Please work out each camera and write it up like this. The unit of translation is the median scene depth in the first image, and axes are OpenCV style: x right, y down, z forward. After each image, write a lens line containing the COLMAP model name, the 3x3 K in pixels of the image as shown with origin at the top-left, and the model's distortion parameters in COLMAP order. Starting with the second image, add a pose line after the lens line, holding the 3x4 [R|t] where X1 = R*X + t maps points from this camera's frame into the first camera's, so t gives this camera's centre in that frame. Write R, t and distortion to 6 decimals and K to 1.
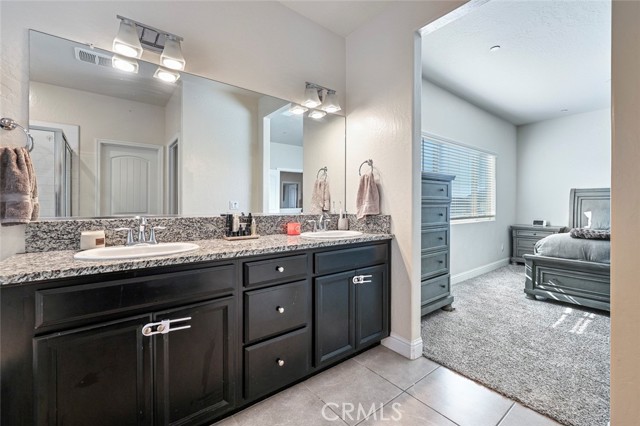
lens RADIAL K [[269.2, 0, 318.8], [0, 269.2, 210.7], [0, 0, 1]] dist [-0.000106, -0.000042]
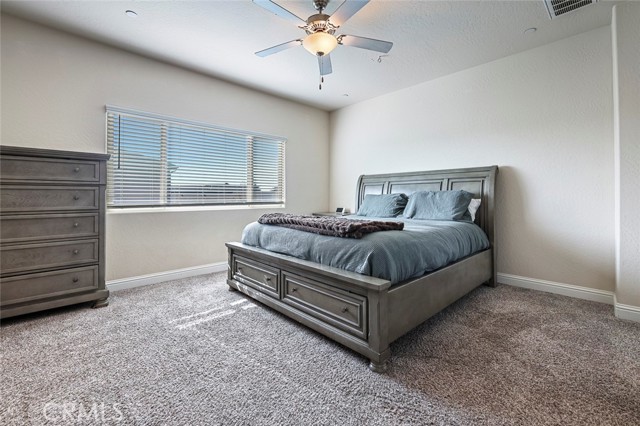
lens RADIAL K [[275.2, 0, 319.9], [0, 275.2, 192.9], [0, 0, 1]] dist [-0.000618, -0.000072]
pose [[0.994089, 0.002179, 0.108546, 1.015453], [0.001744, 0.999349, -0.036025, 0.028920], [-0.108554, 0.036001, 0.993438, 0.013913]]
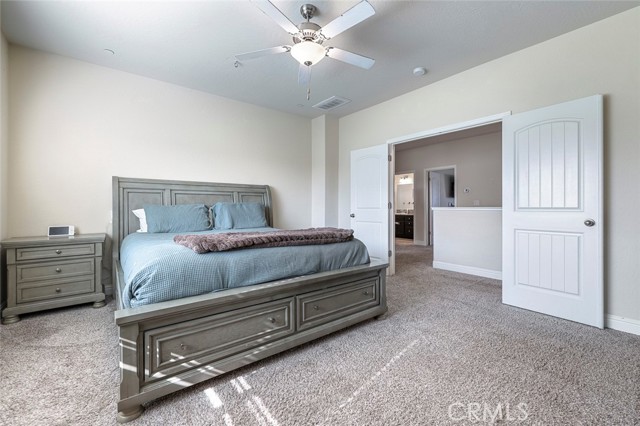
lens RADIAL K [[269.2, 0, 318.8], [0, 269.2, 210.7], [0, 0, 1]] dist [-0.000106, -0.000042]
pose [[-0.014622, -0.008095, 0.999860, 0.382797], [0.021564, 0.999732, 0.008409, 0.014695], [-0.999661, 0.021684, -0.014443, 0.734469]]
